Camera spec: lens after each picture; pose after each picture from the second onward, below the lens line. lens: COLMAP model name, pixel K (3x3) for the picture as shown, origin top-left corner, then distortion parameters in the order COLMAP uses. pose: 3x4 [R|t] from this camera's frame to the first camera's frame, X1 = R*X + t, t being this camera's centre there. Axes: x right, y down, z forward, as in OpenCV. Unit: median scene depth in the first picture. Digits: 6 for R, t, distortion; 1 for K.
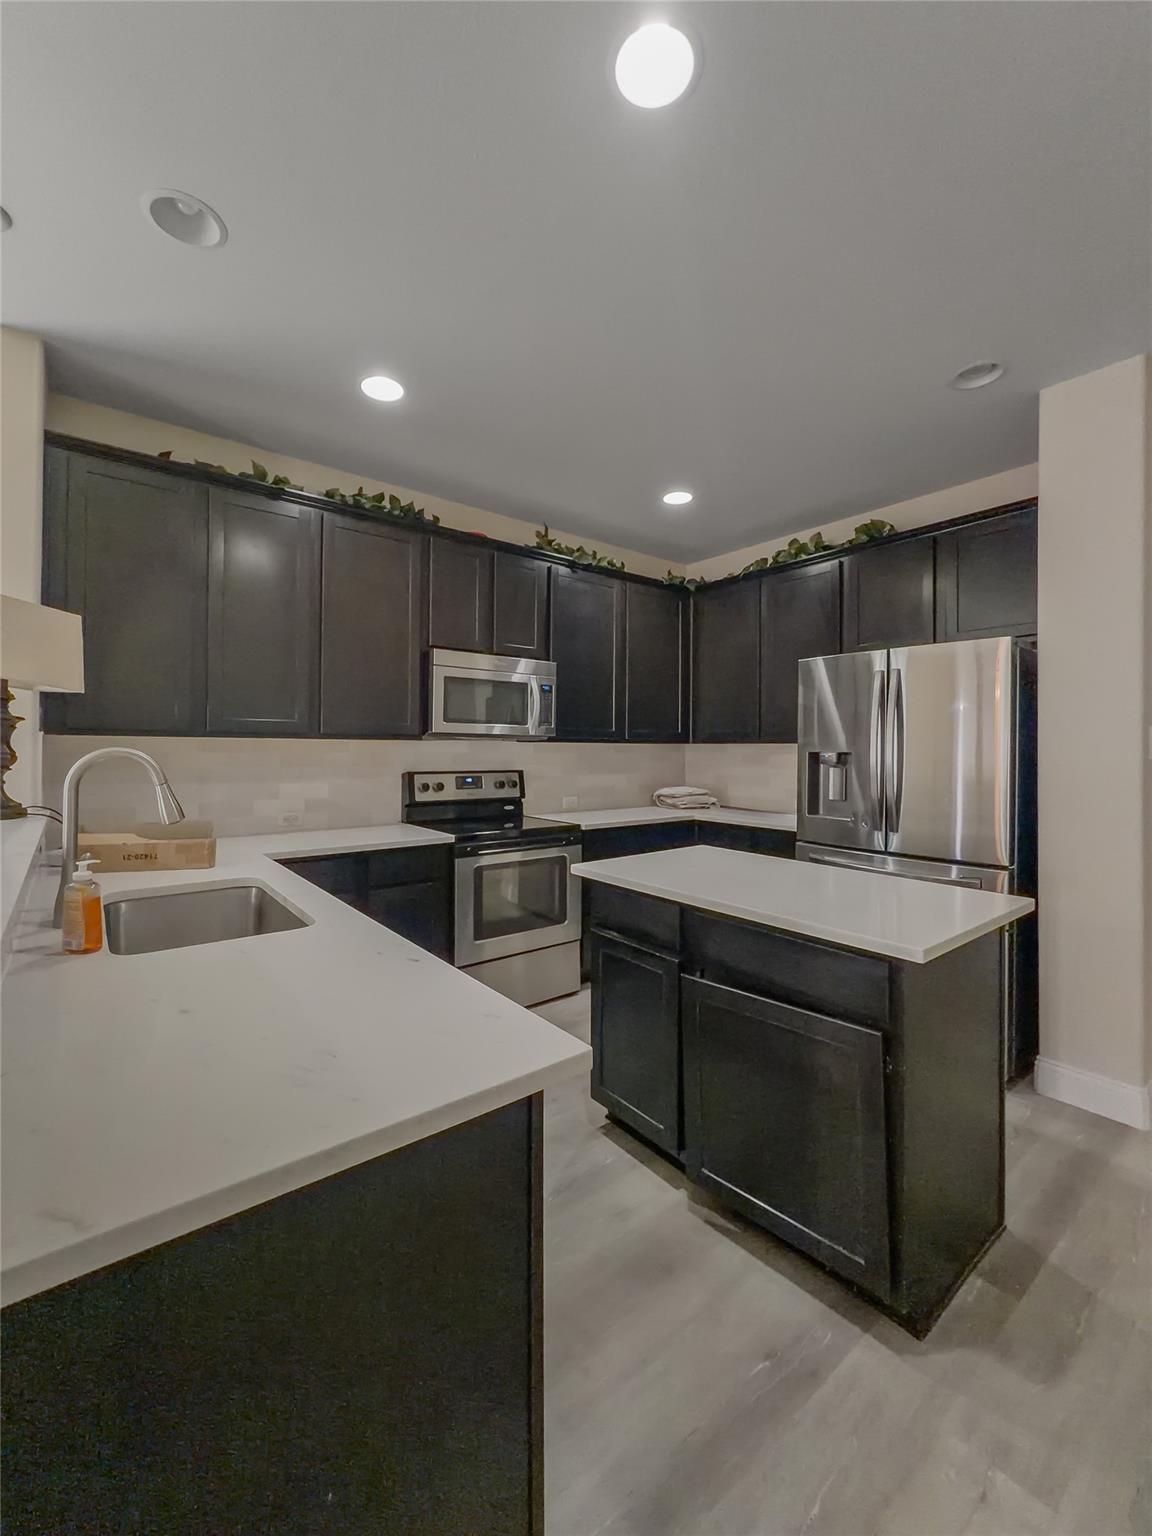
lens RADIAL K [[624.1, 0, 575.0], [0, 624.1, 751.5], [0, 0, 1]] dist [-0.000379, 0.000115]
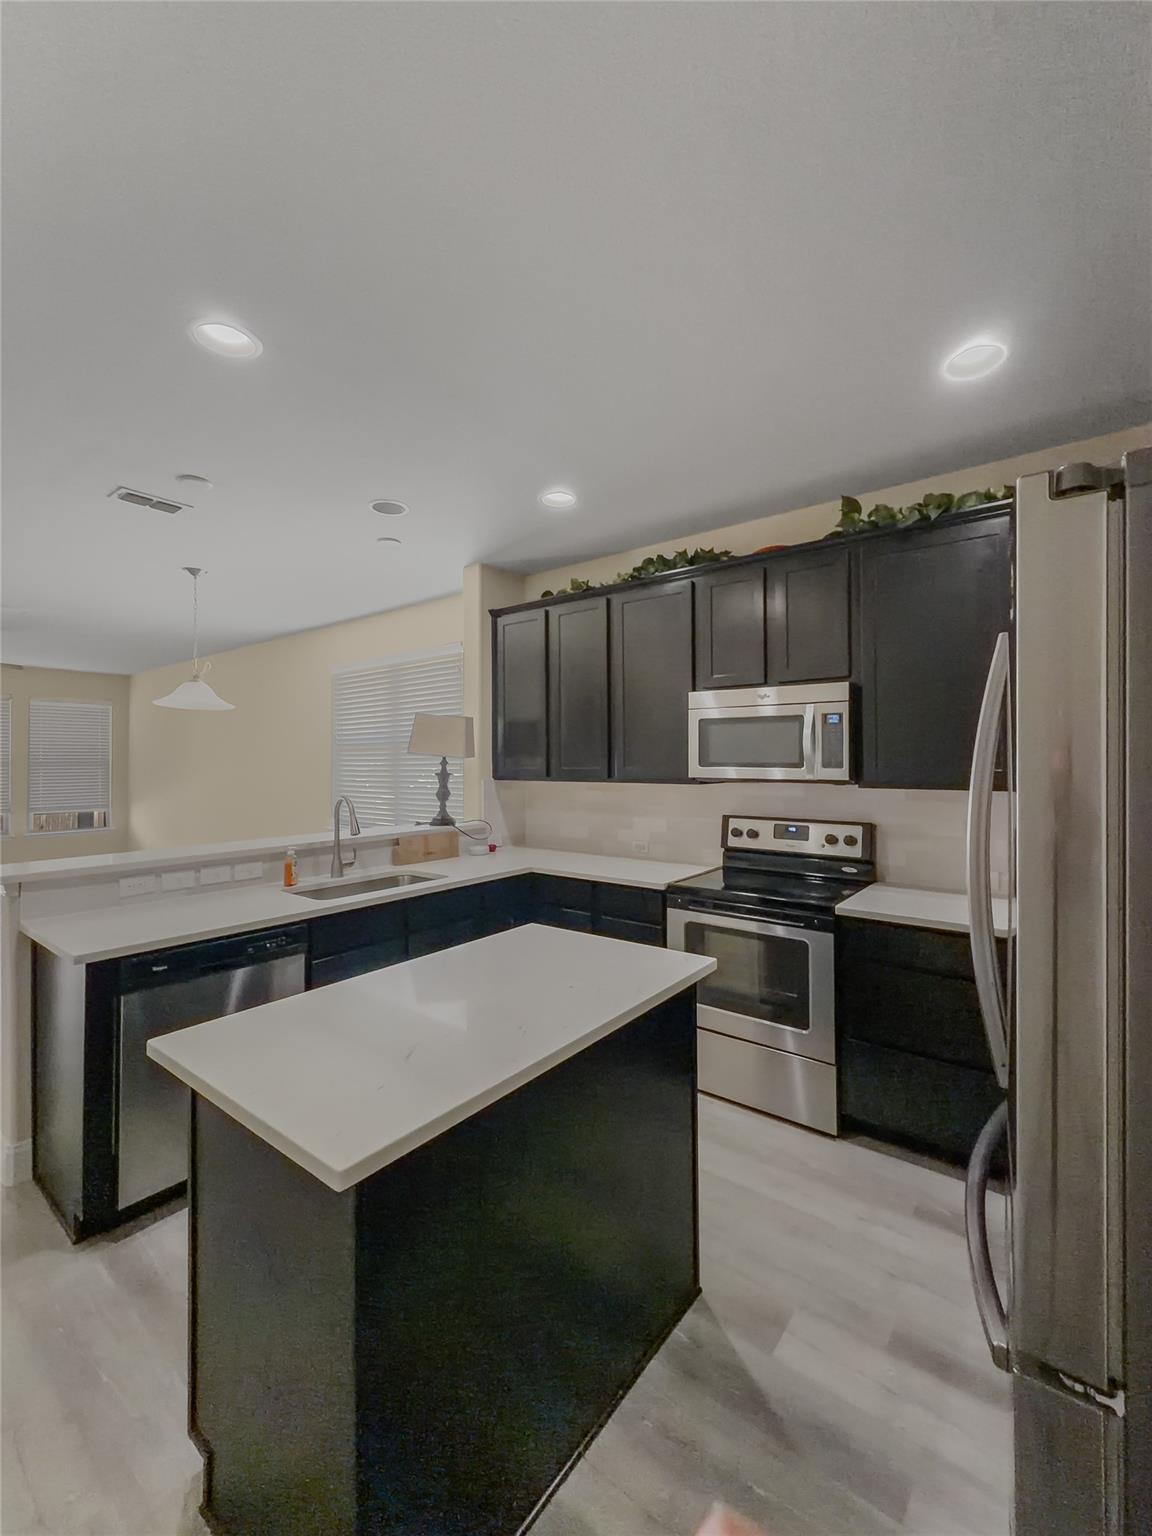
lens RADIAL K [[624.1, 0, 581.7], [0, 624.1, 765.2], [0, 0, 1]] dist [-0.000379, 0.000115]
pose [[0.254313, -0.004470, -0.967112, 0.624850], [-0.001003, 0.999988, -0.004886, -0.040797], [0.967122, 0.002213, 0.254305, 0.531700]]
